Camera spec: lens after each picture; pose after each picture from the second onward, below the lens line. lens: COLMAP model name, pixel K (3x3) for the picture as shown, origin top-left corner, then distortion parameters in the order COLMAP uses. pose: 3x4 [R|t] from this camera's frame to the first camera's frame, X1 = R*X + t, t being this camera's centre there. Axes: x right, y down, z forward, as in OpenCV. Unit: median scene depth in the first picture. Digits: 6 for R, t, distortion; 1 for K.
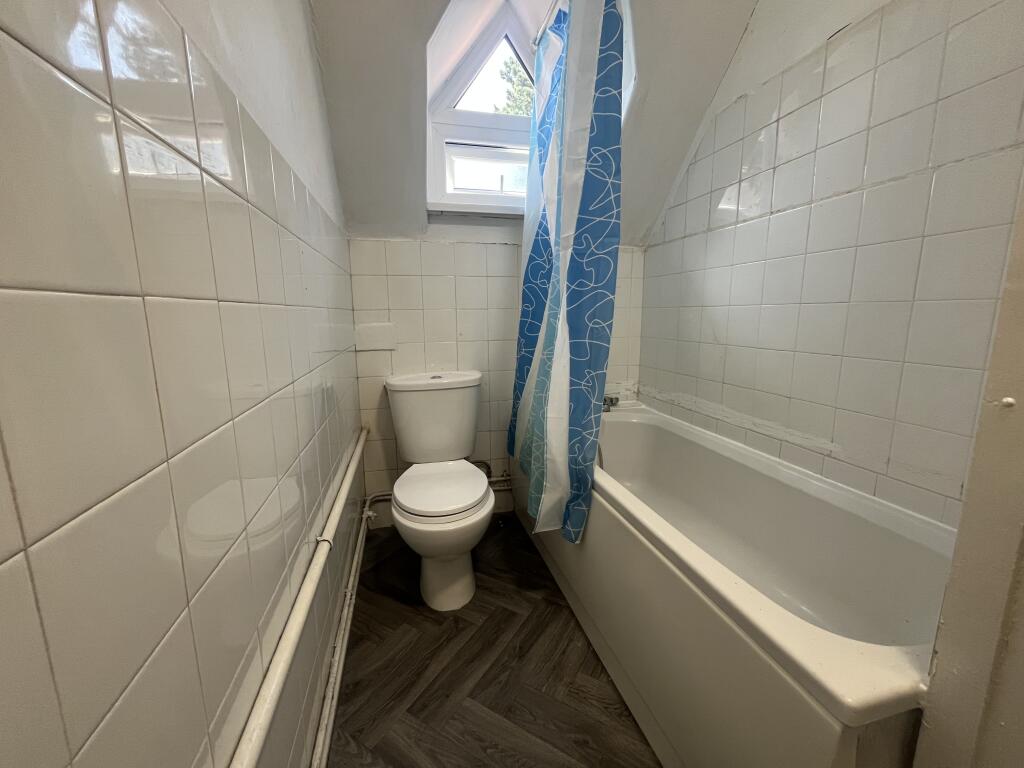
lens RADIAL K [[415.9, 0, 512.8], [0, 415.9, 382.8], [0, 0, 1]] dist [-0.000768, -0.000093]
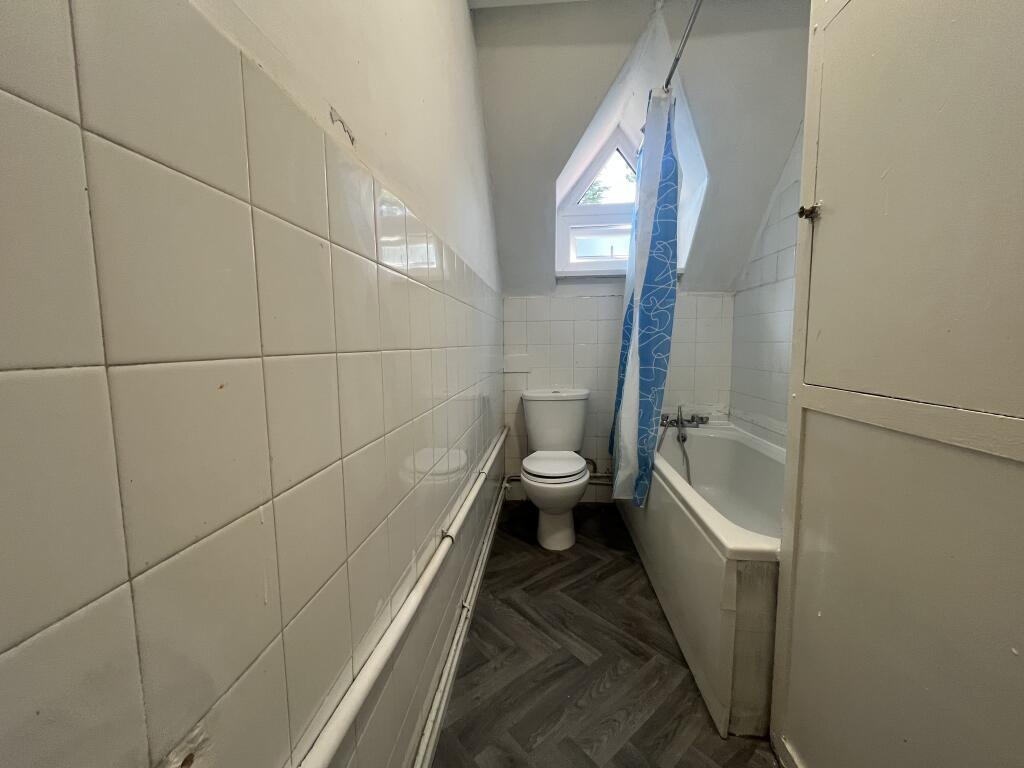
lens RADIAL K [[415.9, 0, 512.8], [0, 415.9, 382.8], [0, 0, 1]] dist [-0.000768, -0.000093]
pose [[0.944596, 0.030153, -0.326848, 0.171836], [-0.052523, 0.996826, -0.059832, 0.059376], [0.324006, 0.073684, 0.943181, -0.479198]]
